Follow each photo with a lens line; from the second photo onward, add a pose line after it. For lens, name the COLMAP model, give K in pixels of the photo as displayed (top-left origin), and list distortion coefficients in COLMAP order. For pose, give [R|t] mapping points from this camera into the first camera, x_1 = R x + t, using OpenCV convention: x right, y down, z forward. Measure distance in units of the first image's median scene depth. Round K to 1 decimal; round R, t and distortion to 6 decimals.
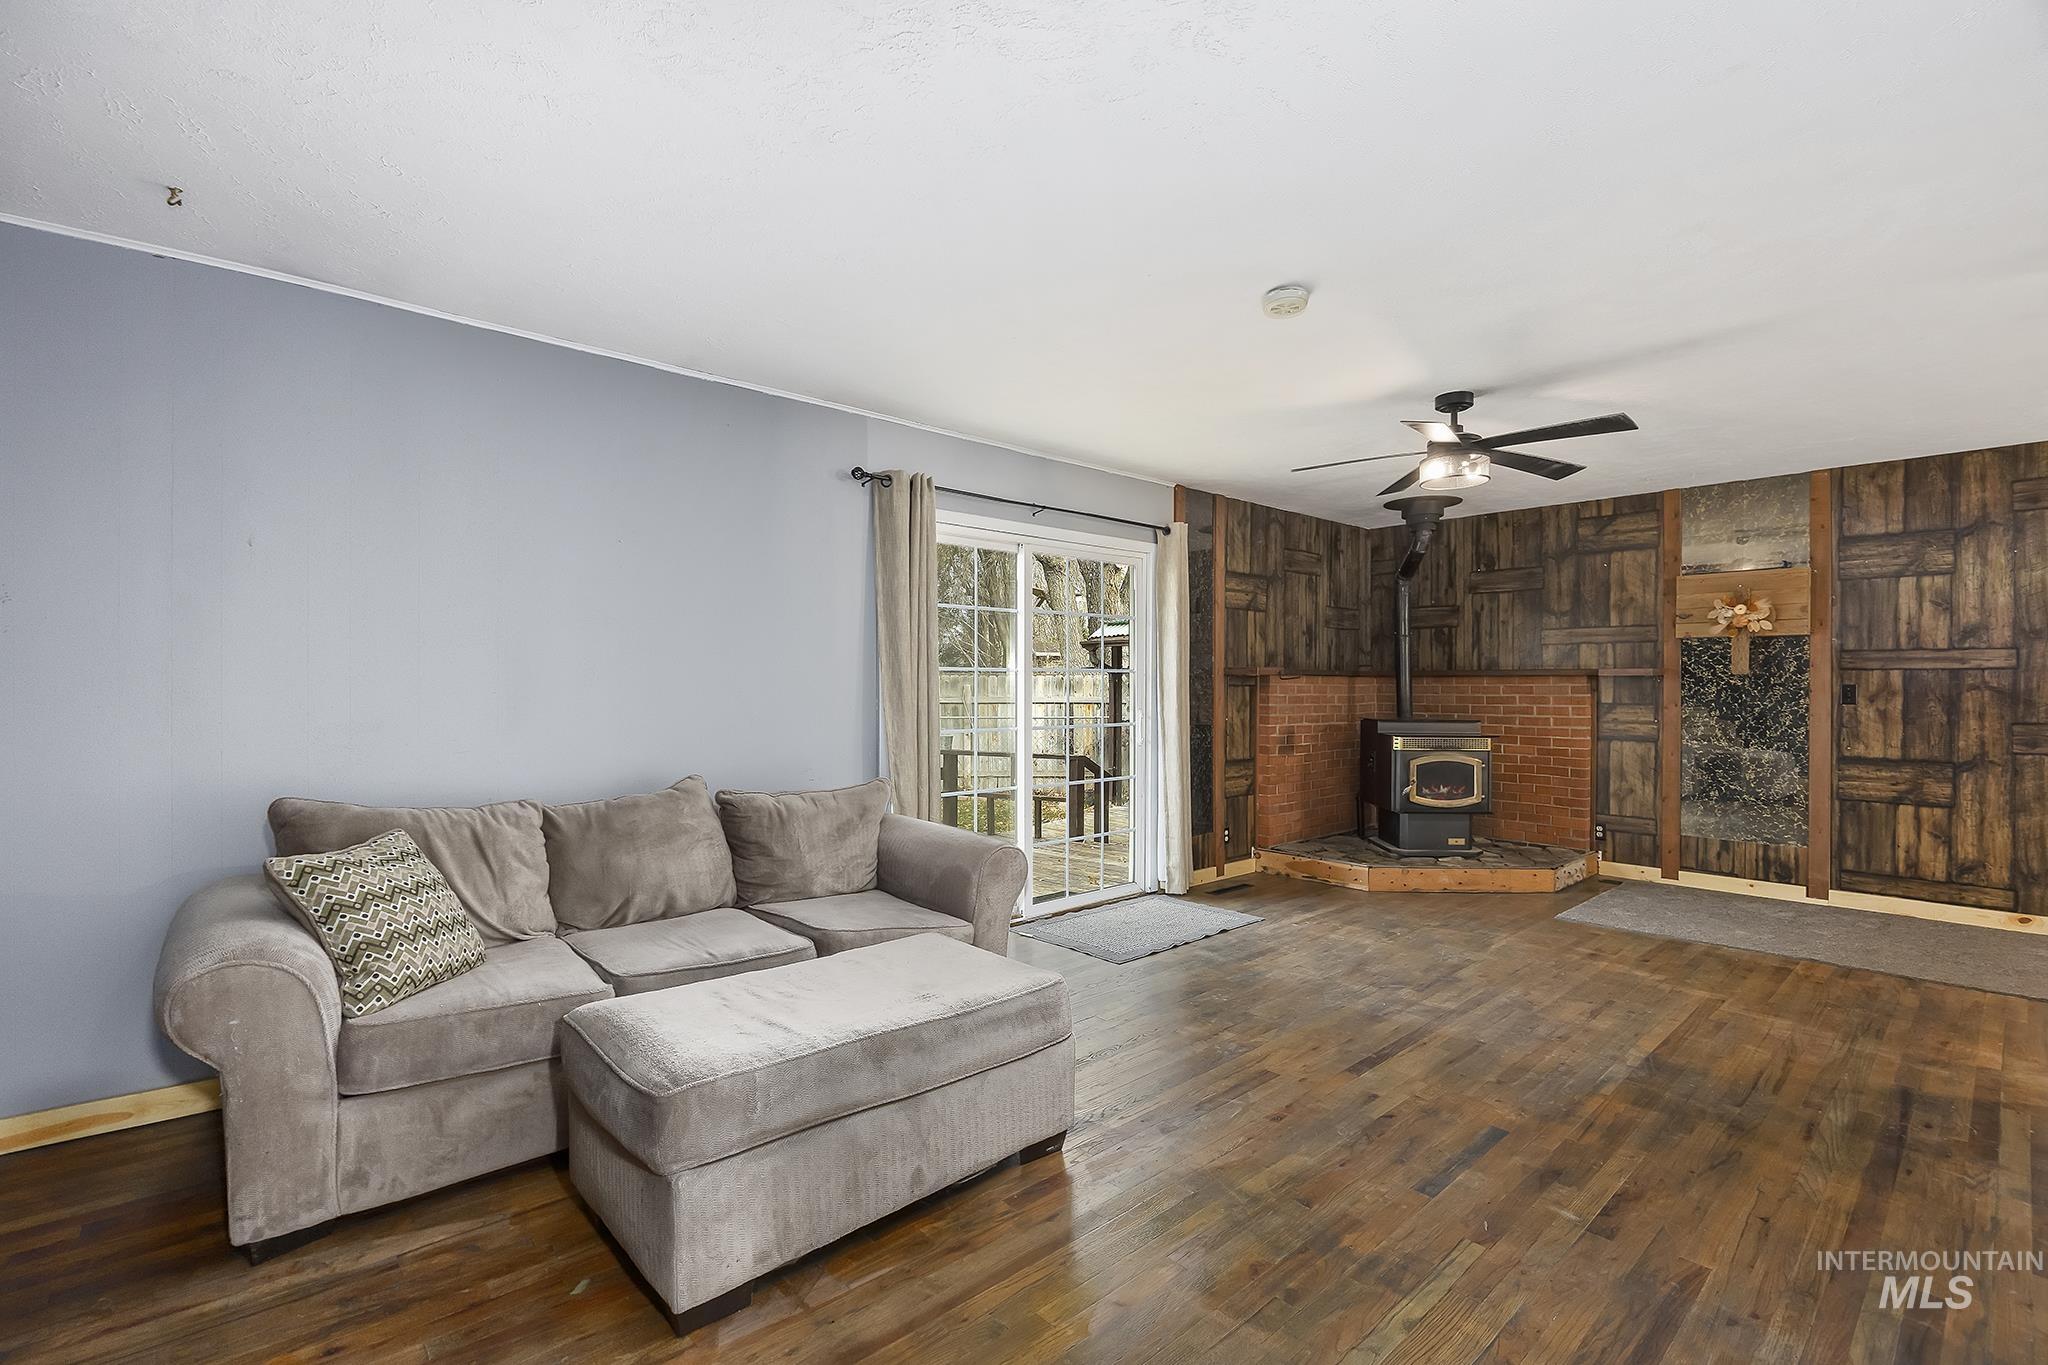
lens RADIAL K [[896.0, 0, 1025.2], [0, 896.0, 685.9], [0, 0, 1]] dist [-0.014270, 0.000504]
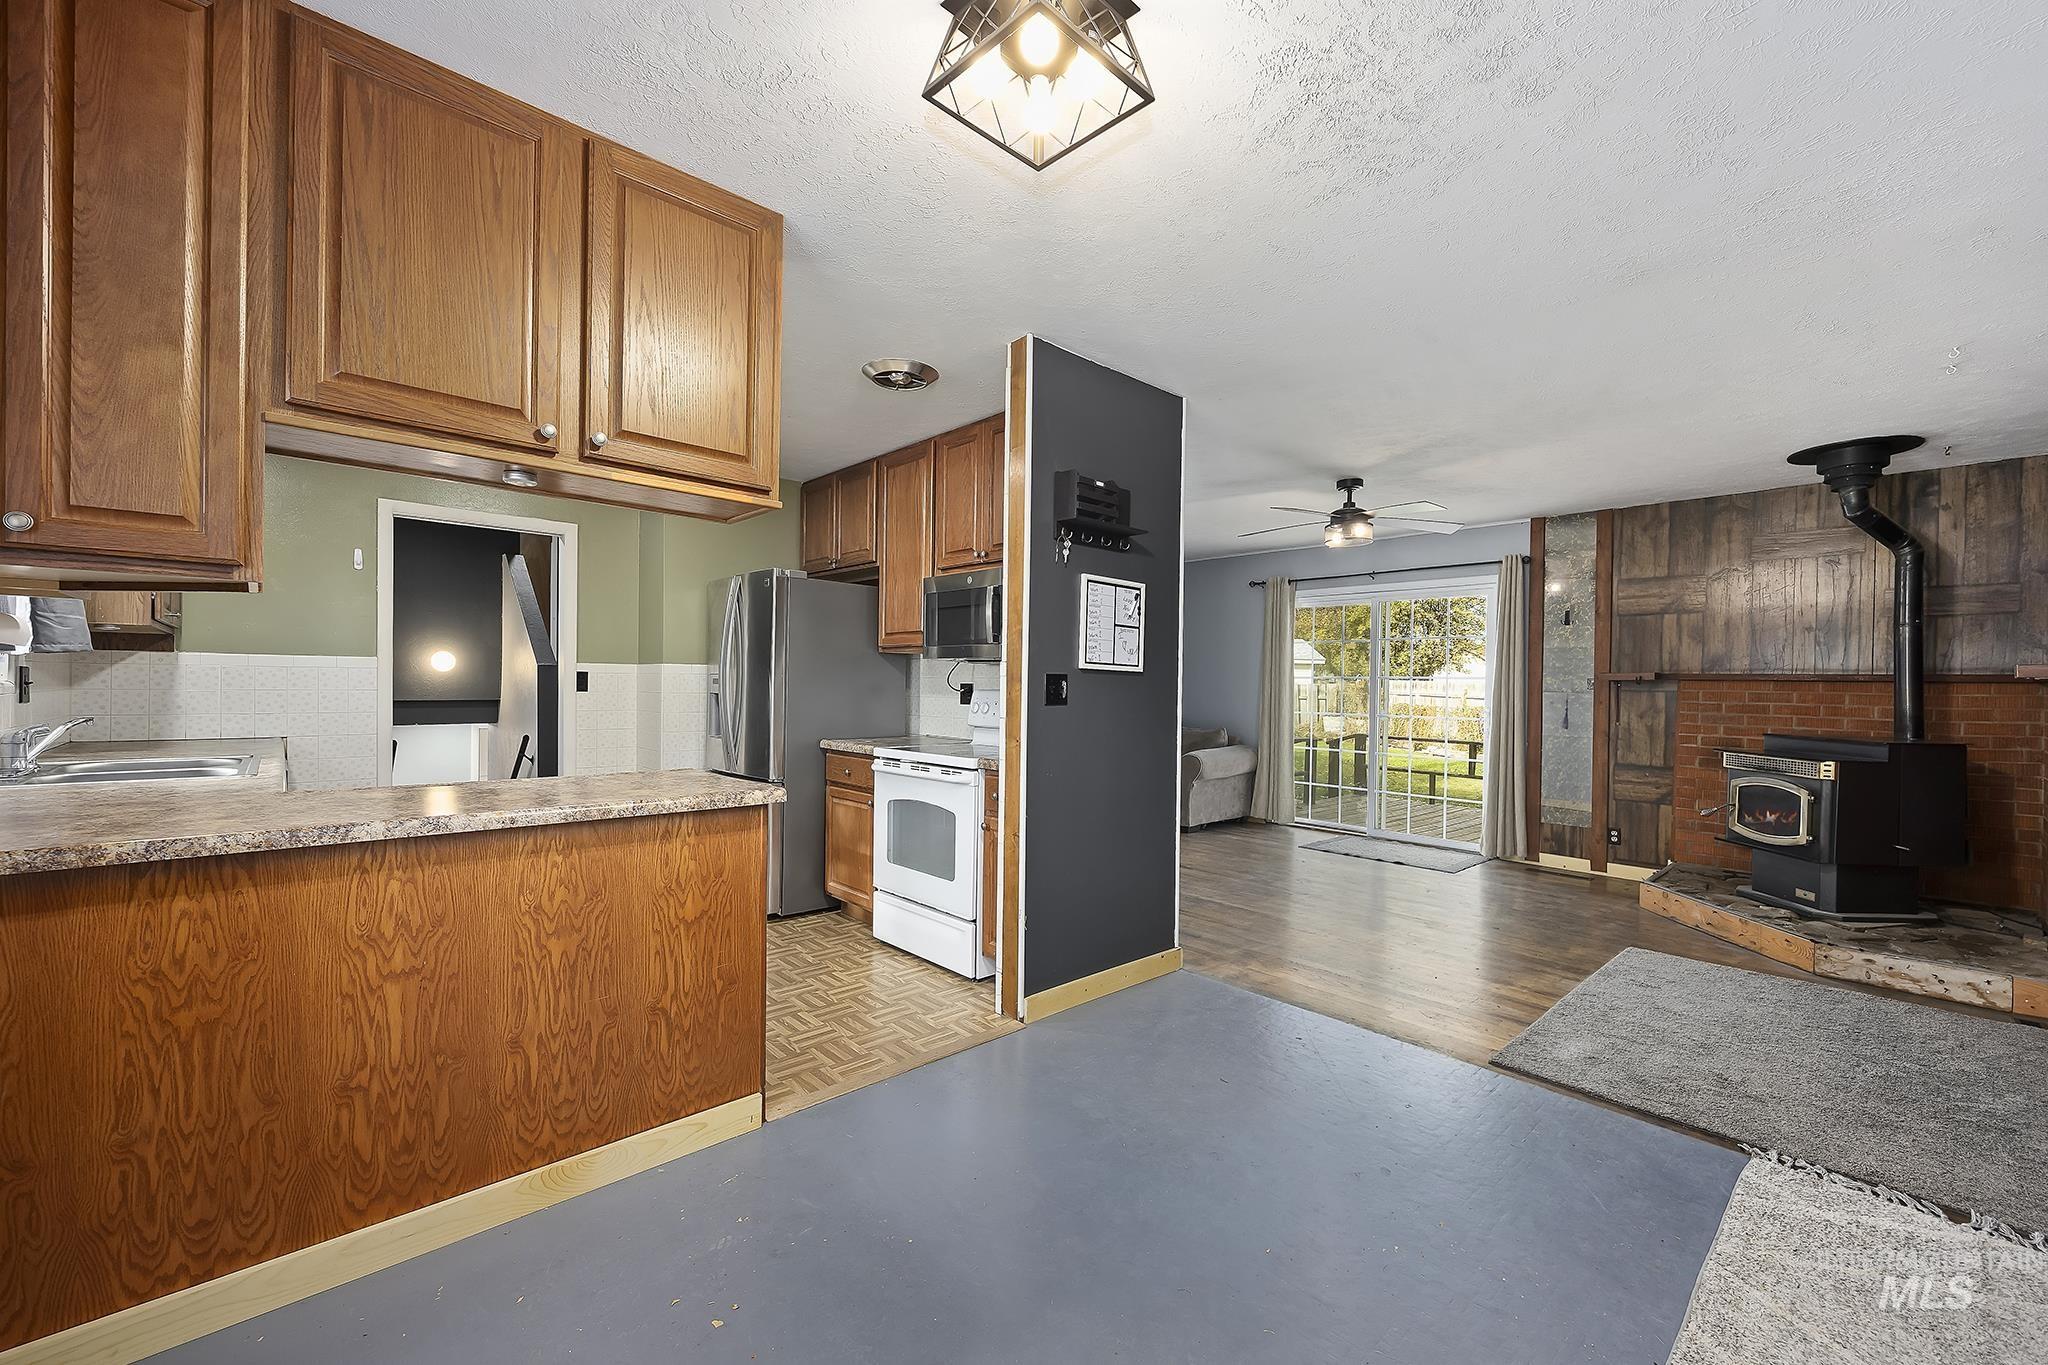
lens RADIAL K [[821.4, 0, 1044.5], [0, 821.4, 690.6], [0, 0, 1]] dist [-0.000128, -0.000750]
pose [[0.027399, 0.006803, -0.999601, 1.382795], [-0.017432, 0.999828, 0.006327, 0.005743], [0.999473, 0.017252, 0.027513, 0.378059]]
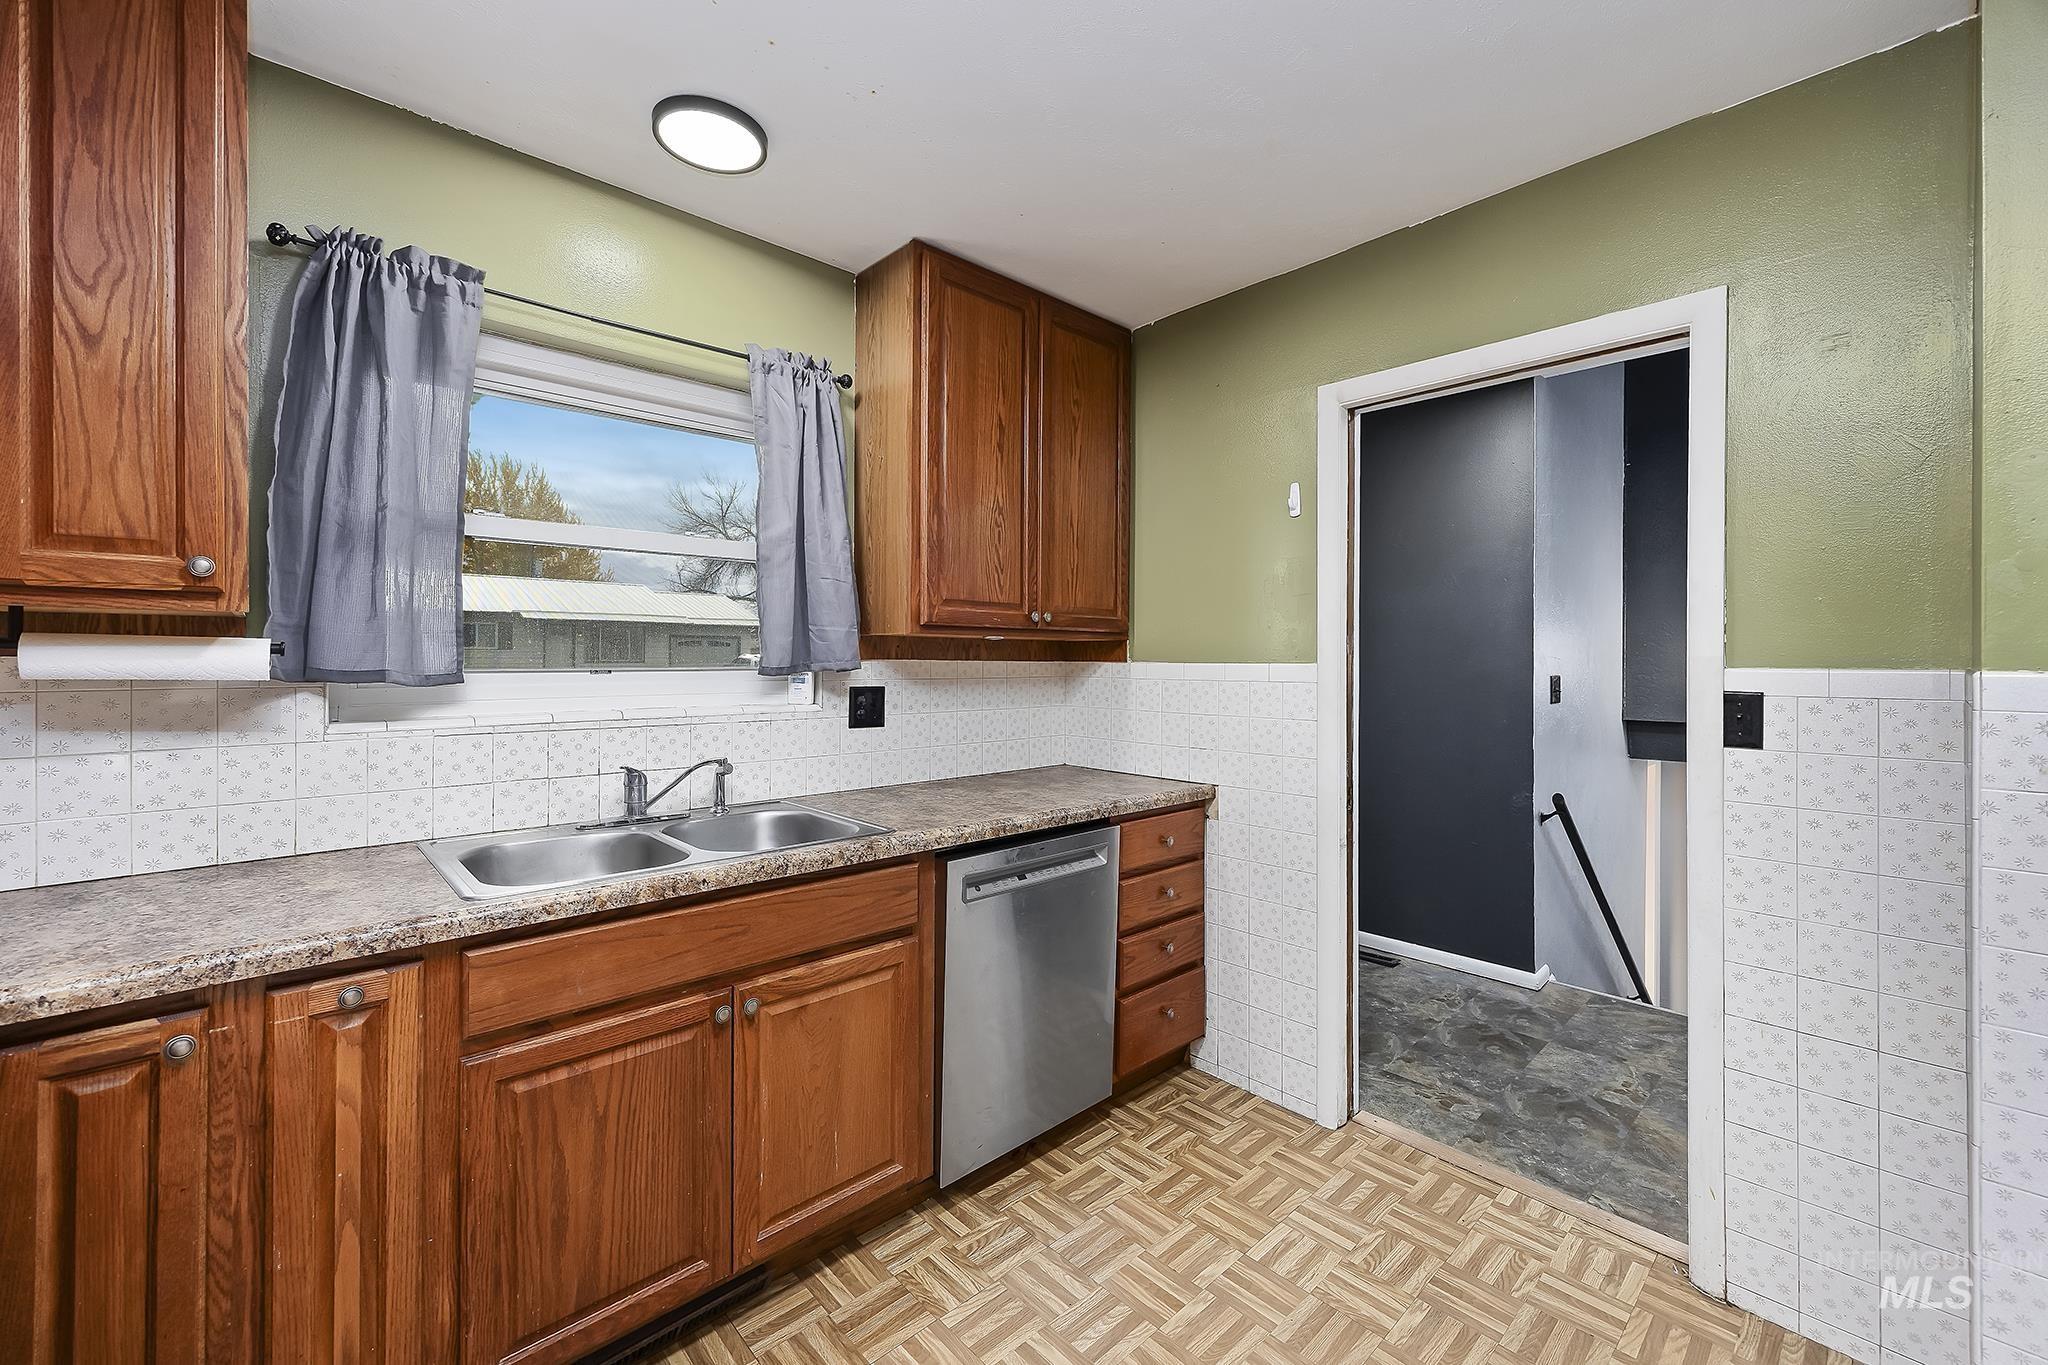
lens RADIAL K [[825.9, 0, 1021.7], [0, 825.9, 661.3], [0, 0, 1]] dist [0.001940, -0.000182]
pose [[-0.999873, -0.004628, -0.015282, 0.698797], [-0.004720, 0.999971, 0.005956, -0.014774], [0.015254, 0.006028, -0.999865, 0.198455]]
